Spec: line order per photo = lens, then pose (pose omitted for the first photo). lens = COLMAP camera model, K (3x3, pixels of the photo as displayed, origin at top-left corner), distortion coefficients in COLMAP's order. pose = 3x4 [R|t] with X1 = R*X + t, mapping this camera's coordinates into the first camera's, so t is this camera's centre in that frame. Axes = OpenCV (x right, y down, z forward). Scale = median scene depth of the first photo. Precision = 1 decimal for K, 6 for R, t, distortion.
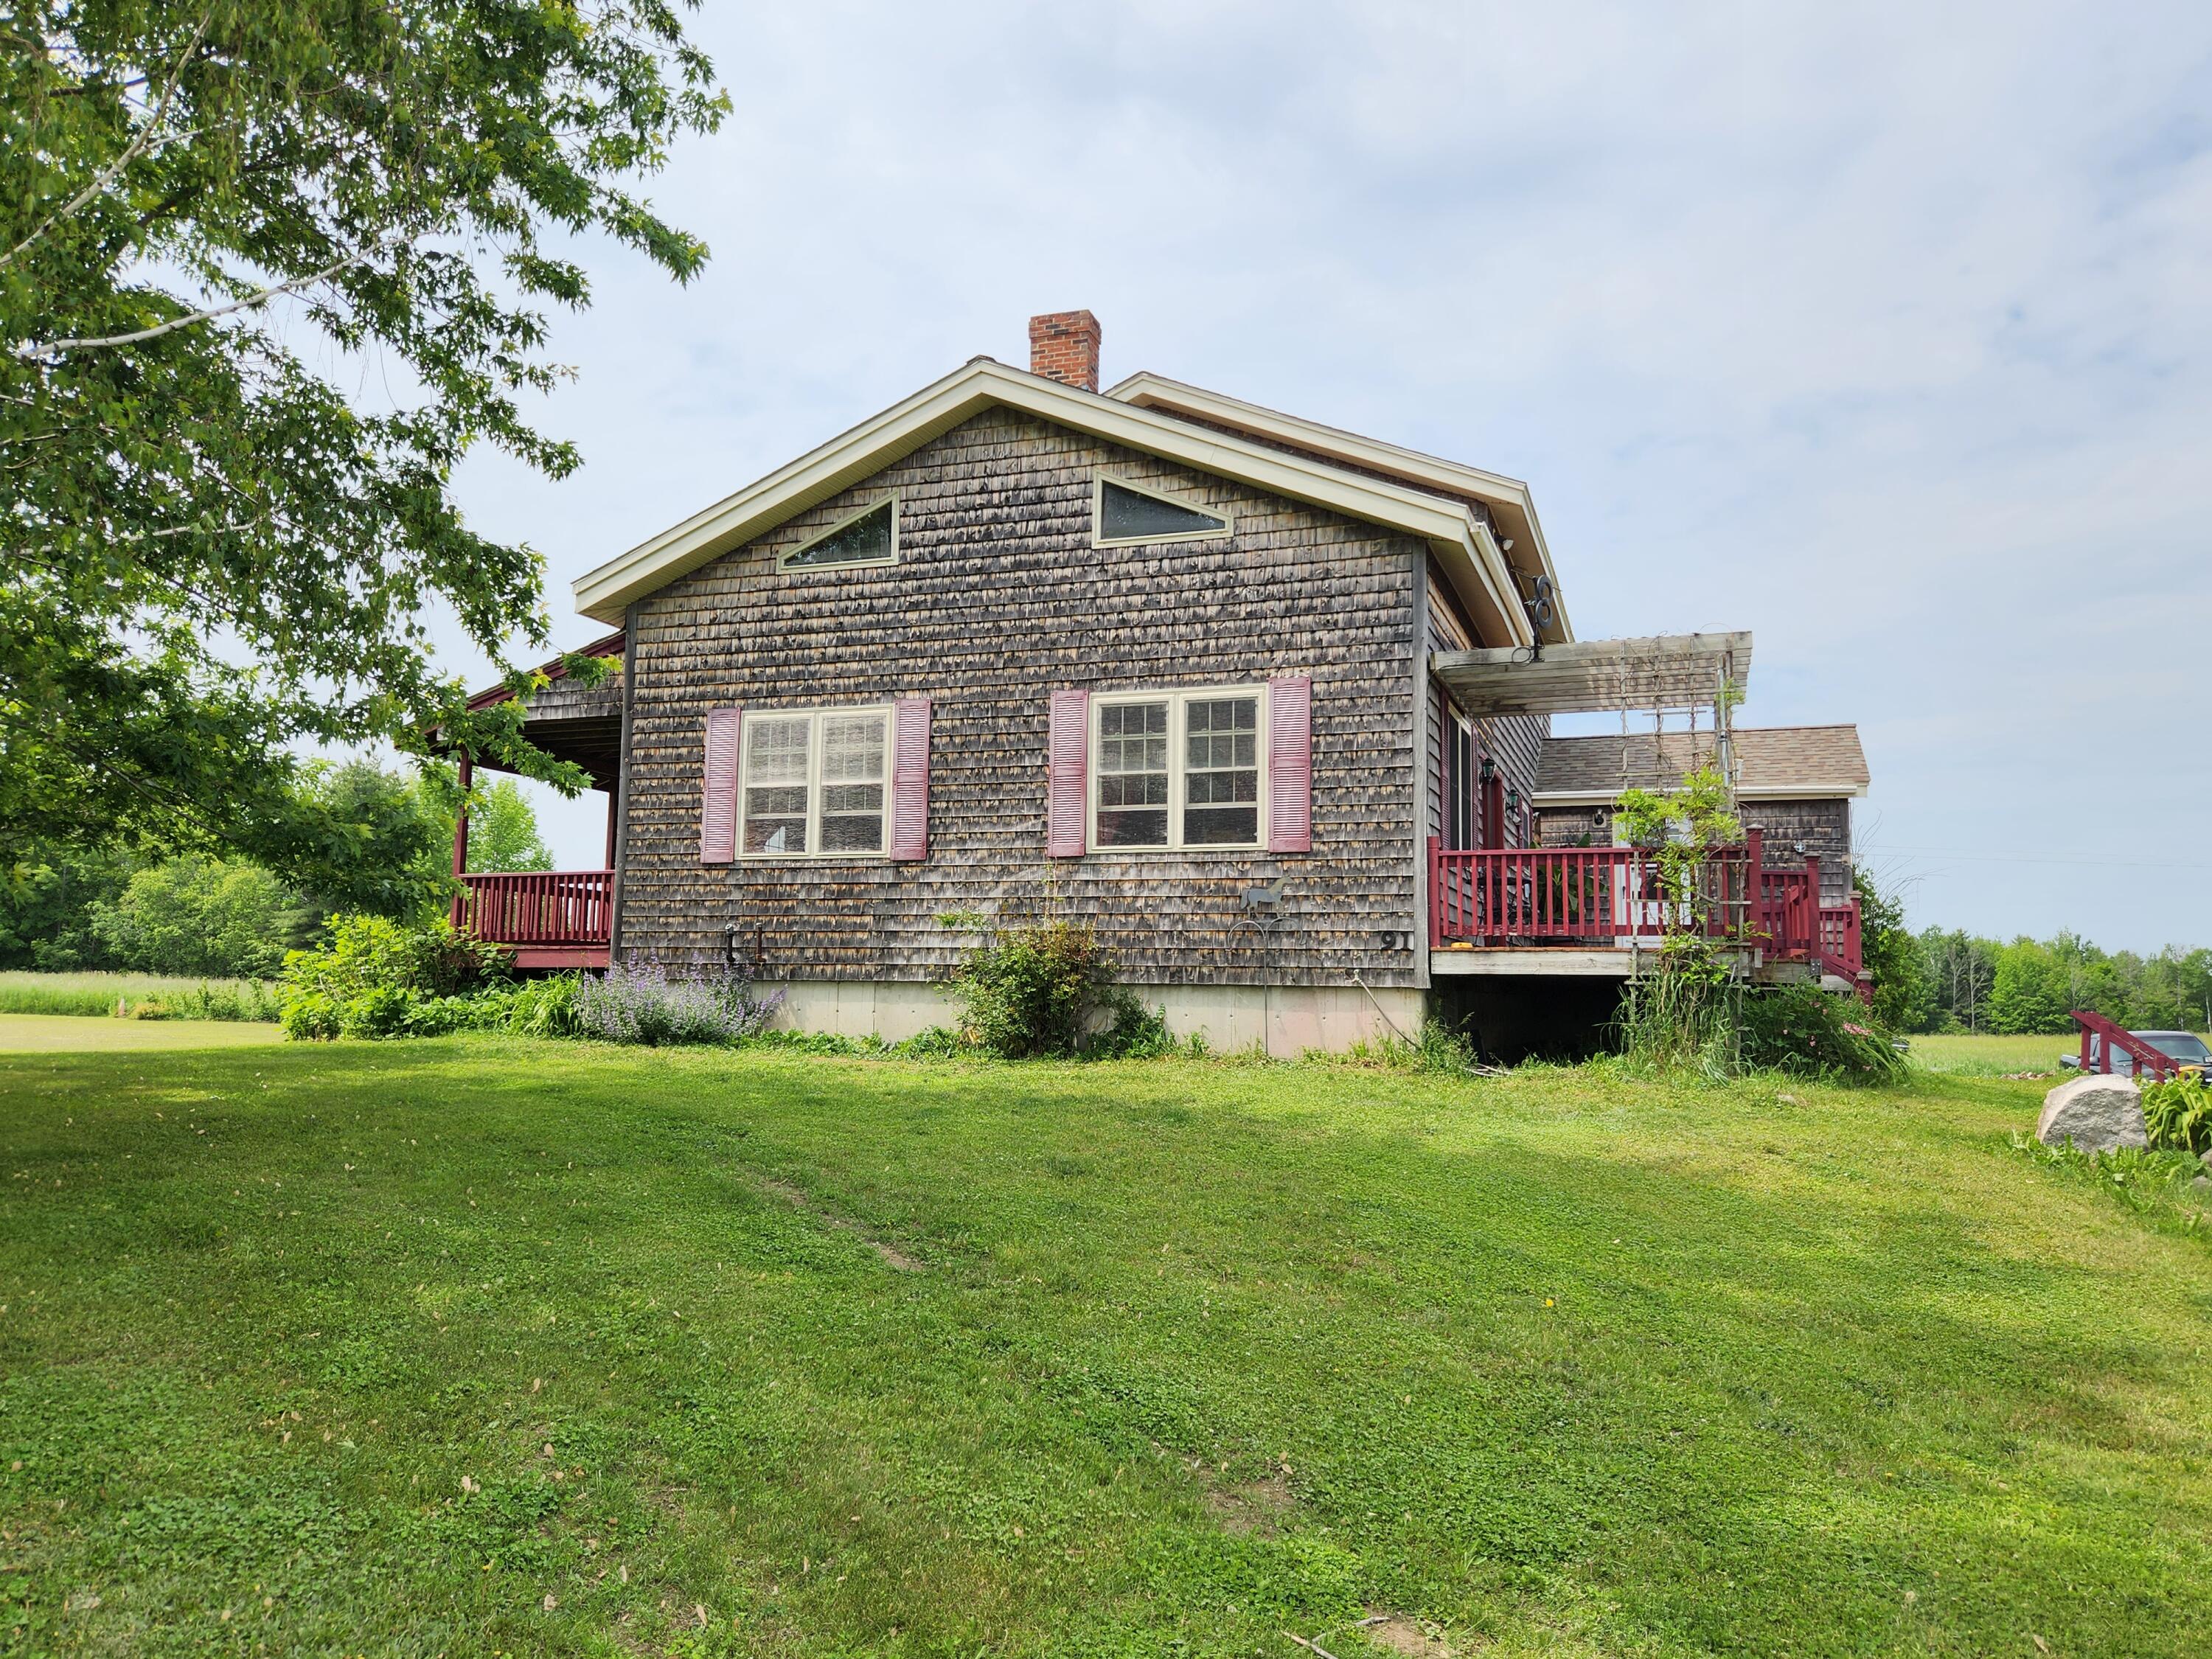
lens RADIAL K [[1498.6, 0, 1108.9], [0, 1498.6, 818.4], [0, 0, 1]] dist [0.066779, -0.048461]
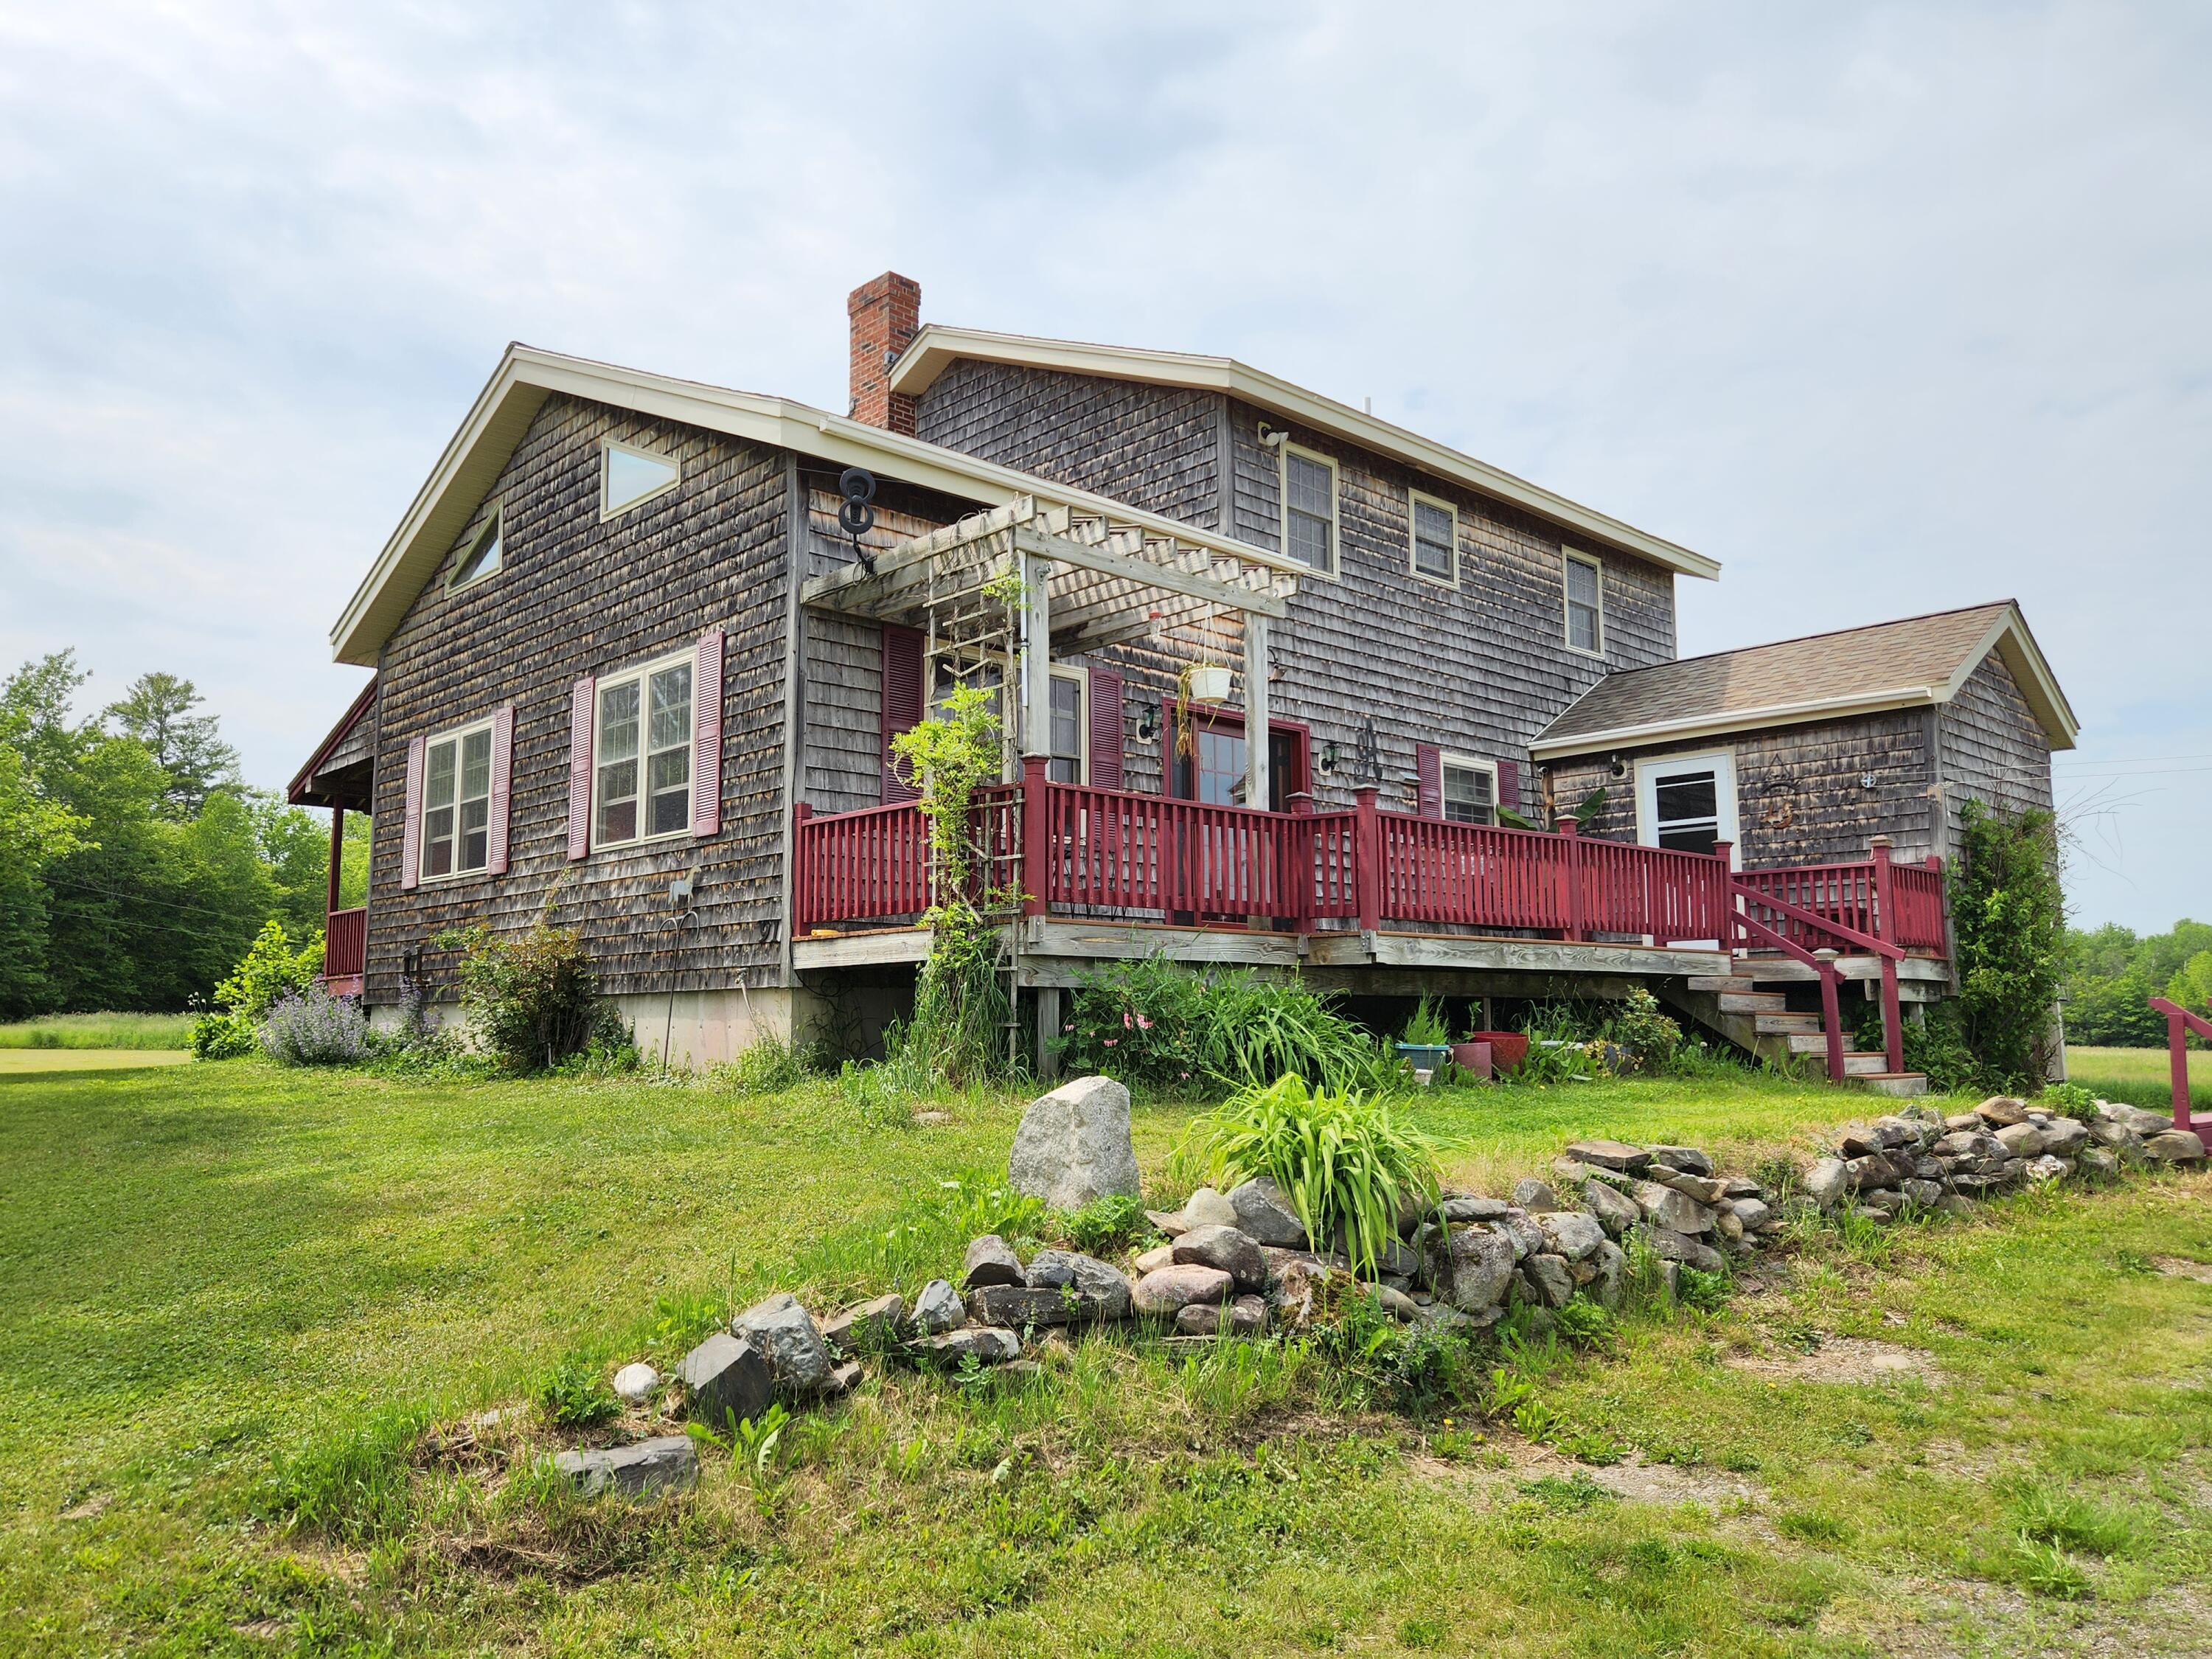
lens RADIAL K [[1498.6, 0, 1103.2], [0, 1498.6, 835.4], [0, 0, 1]] dist [0.066779, -0.048461]
pose [[0.897364, -0.073486, -0.435130, 0.691437], [0.069039, 0.997274, -0.026045, 0.059757], [0.435857, -0.006669, 0.899991, 0.315409]]
